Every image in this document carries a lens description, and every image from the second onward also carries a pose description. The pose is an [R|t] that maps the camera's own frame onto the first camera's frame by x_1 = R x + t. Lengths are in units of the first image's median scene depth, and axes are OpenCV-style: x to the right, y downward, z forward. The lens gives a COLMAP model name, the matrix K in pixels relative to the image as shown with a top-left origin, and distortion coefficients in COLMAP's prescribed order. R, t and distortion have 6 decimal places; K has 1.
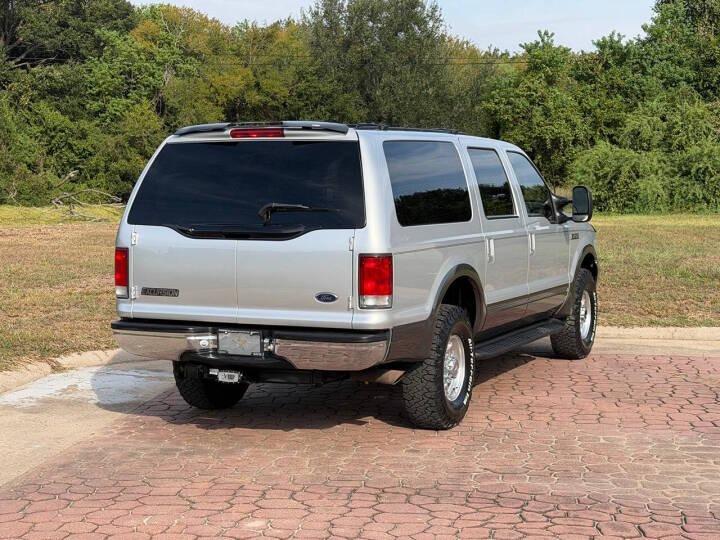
lens RADIAL K [[1322.7, 0, 361.1], [0, 1322.7, 271.1], [0, 0, 1]] dist [0.160672, 0.000000]
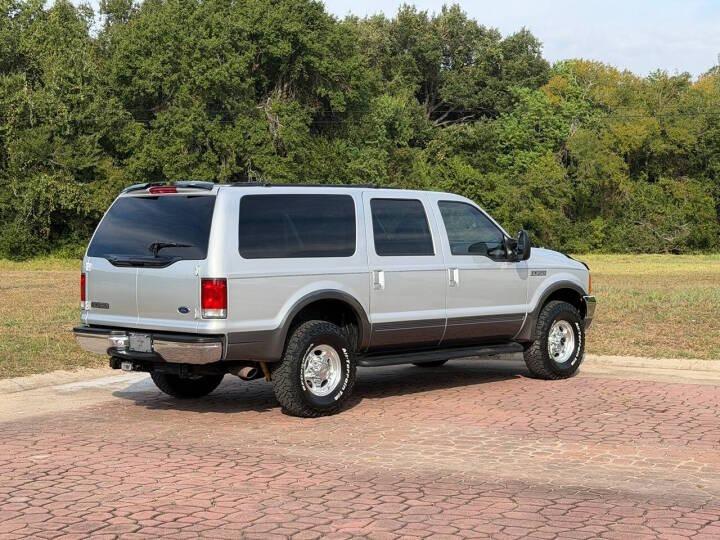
lens RADIAL K [[1322.7, 0, 359.7], [0, 1322.7, 270.1], [0, 0, 1]] dist [0.160672, 0.000000]
pose [[0.938001, 0.009638, -0.346497, 0.404586], [-0.022725, 0.999173, -0.033727, 0.013719], [0.345886, 0.039510, 0.937444, -0.144715]]
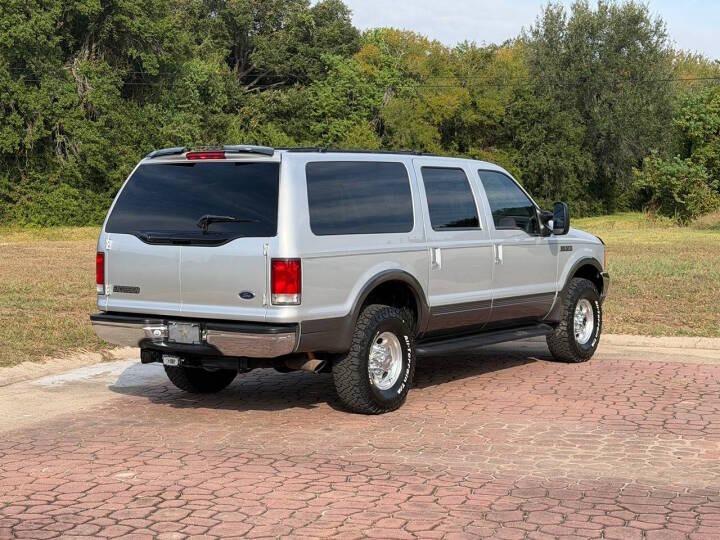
lens RADIAL K [[1322.7, 0, 363.0], [0, 1322.7, 272.9], [0, 0, 1]] dist [0.160672, 0.000000]
pose [[0.982862, 0.011609, -0.183975, 0.191171], [-0.013850, 0.999845, -0.010899, 0.007554], [0.183820, 0.013260, 0.982870, -0.090890]]
